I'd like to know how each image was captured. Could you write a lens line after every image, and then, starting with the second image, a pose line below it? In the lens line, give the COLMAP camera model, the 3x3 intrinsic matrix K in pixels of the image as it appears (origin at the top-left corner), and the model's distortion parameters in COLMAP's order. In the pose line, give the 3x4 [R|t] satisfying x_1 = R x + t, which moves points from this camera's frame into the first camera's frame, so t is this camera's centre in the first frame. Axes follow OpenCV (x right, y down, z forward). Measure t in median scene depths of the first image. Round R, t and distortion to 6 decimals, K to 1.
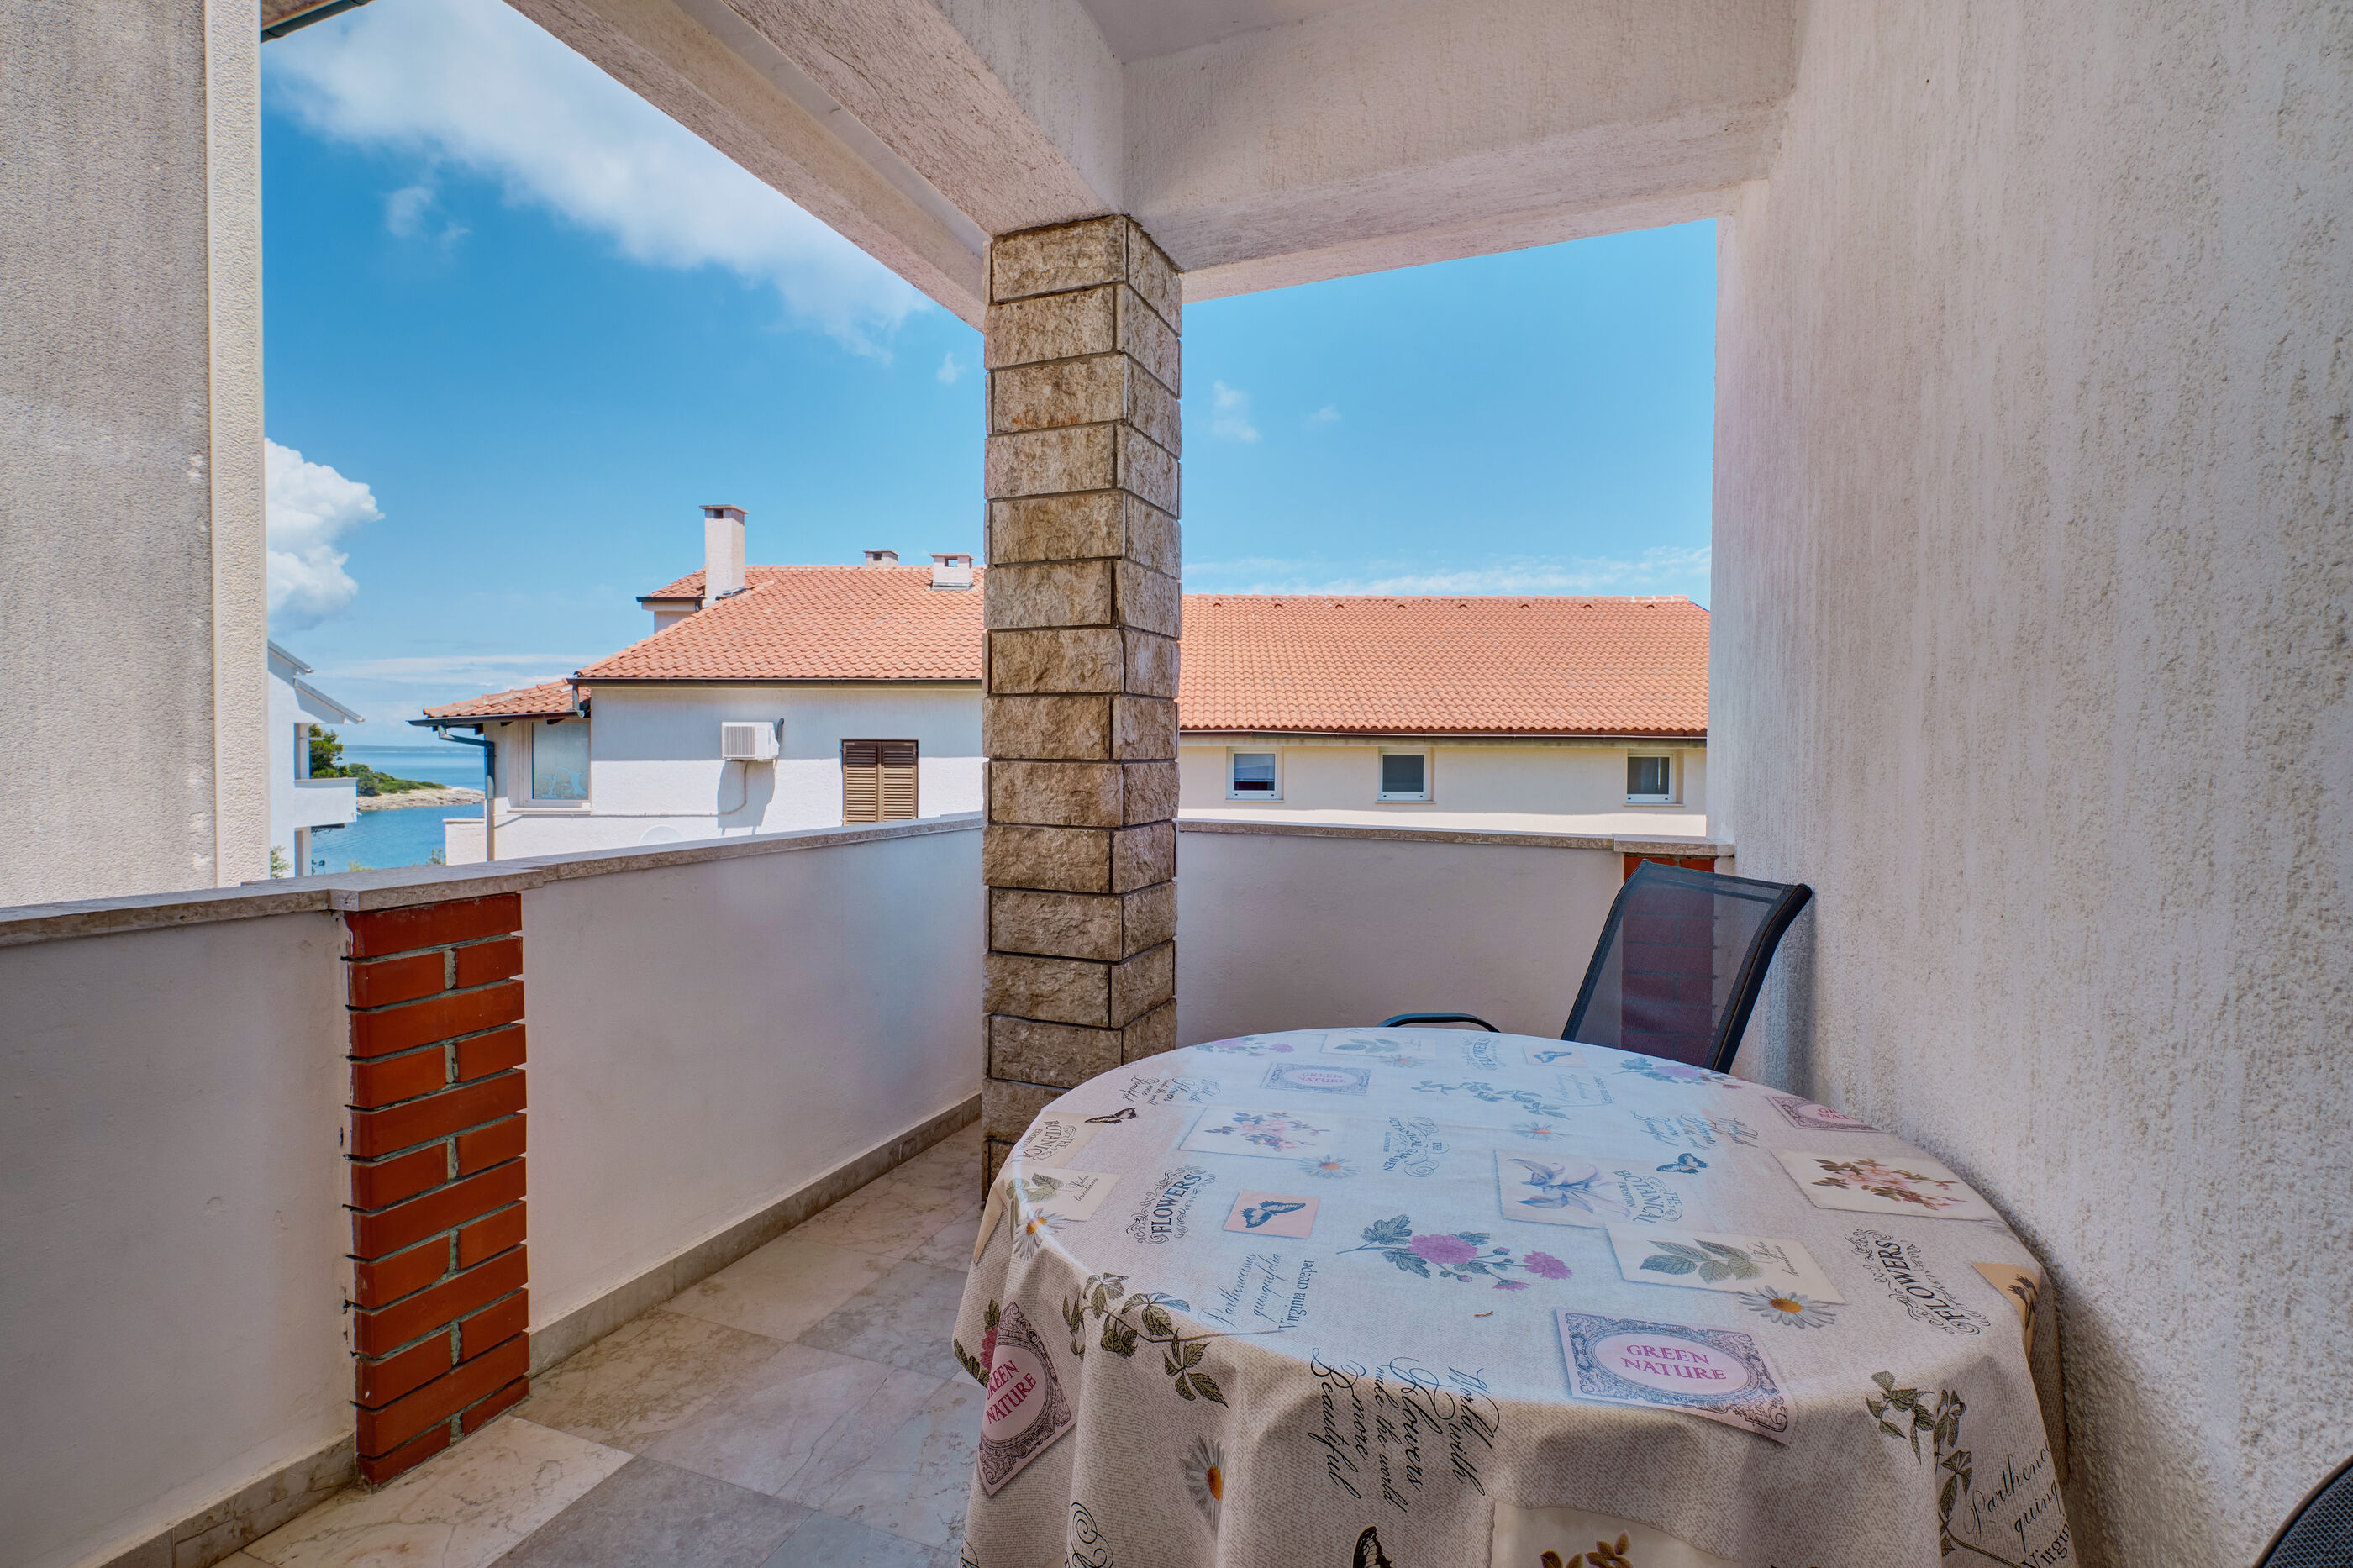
lens RADIAL K [[1040.8, 0, 1176.5], [0, 1040.8, 786.8], [0, 0, 1]] dist [0.001093, -0.000299]
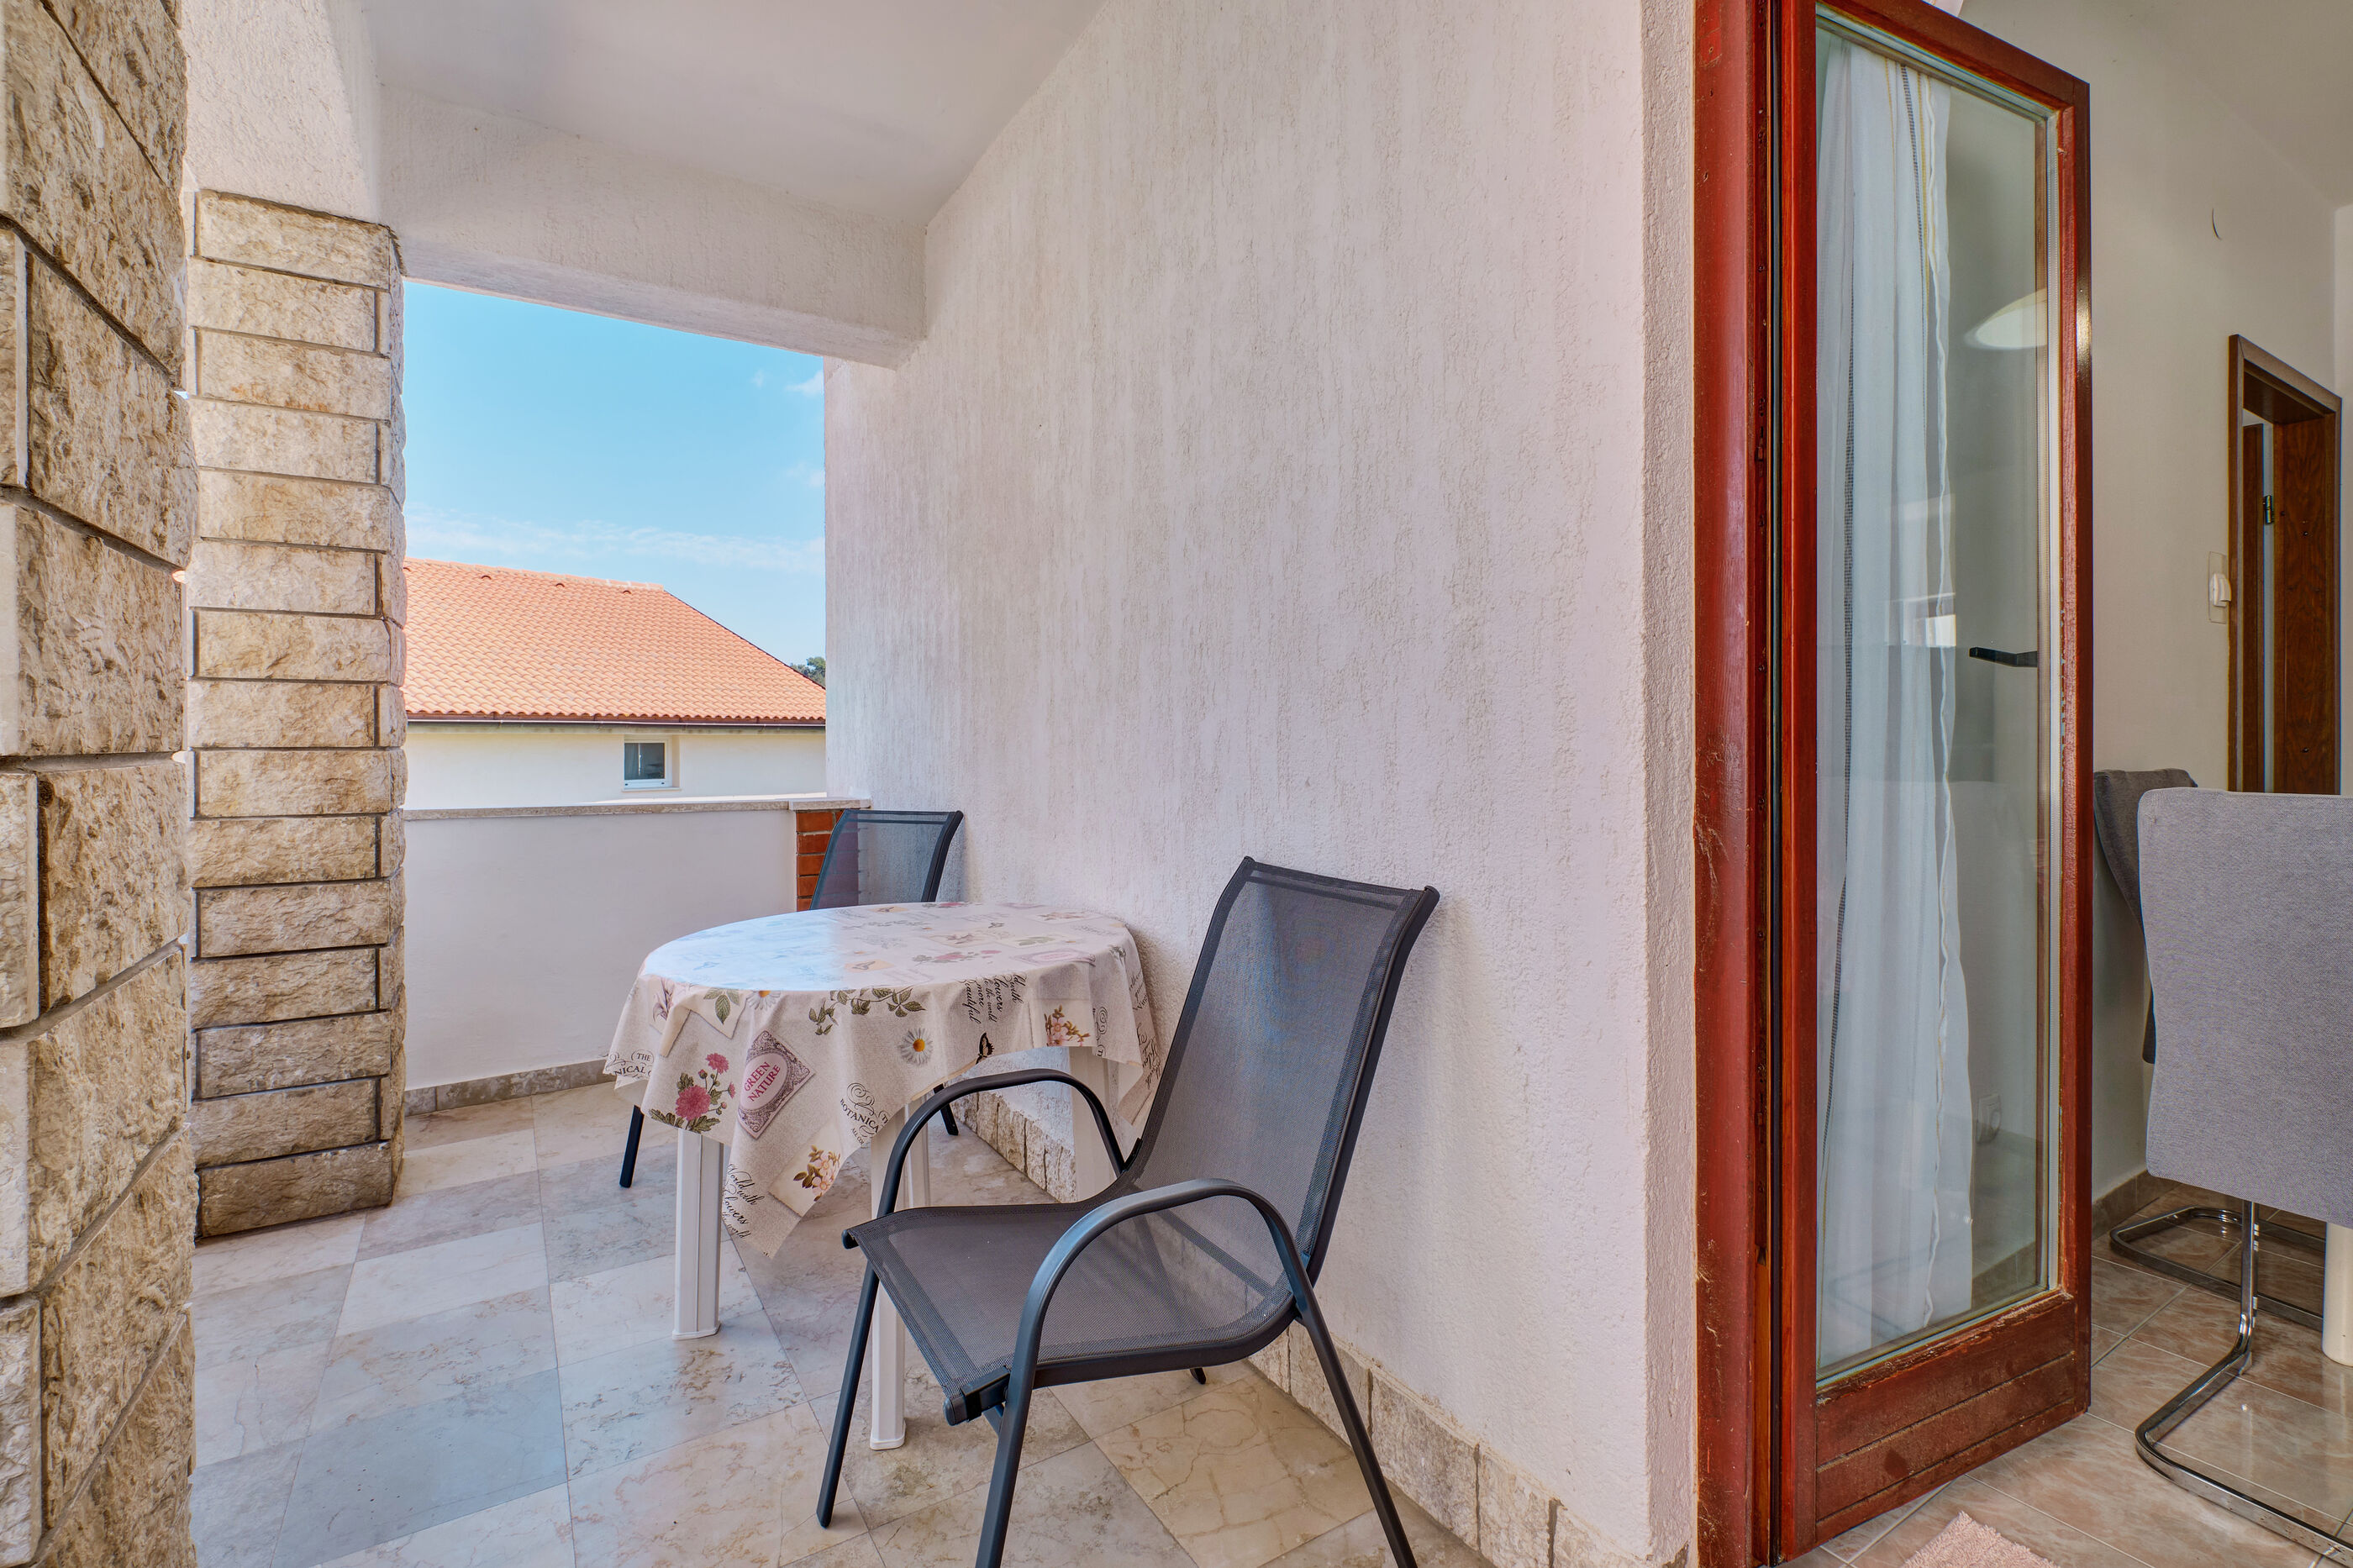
lens RADIAL K [[1040.8, 0, 1176.5], [0, 1040.8, 786.8], [0, 0, 1]] dist [0.001093, -0.000299]
pose [[0.602665, -0.044135, 0.796773, -0.410364], [0.033399, 0.998990, 0.030075, 0.008888], [-0.797295, 0.008486, 0.603530, -0.250506]]
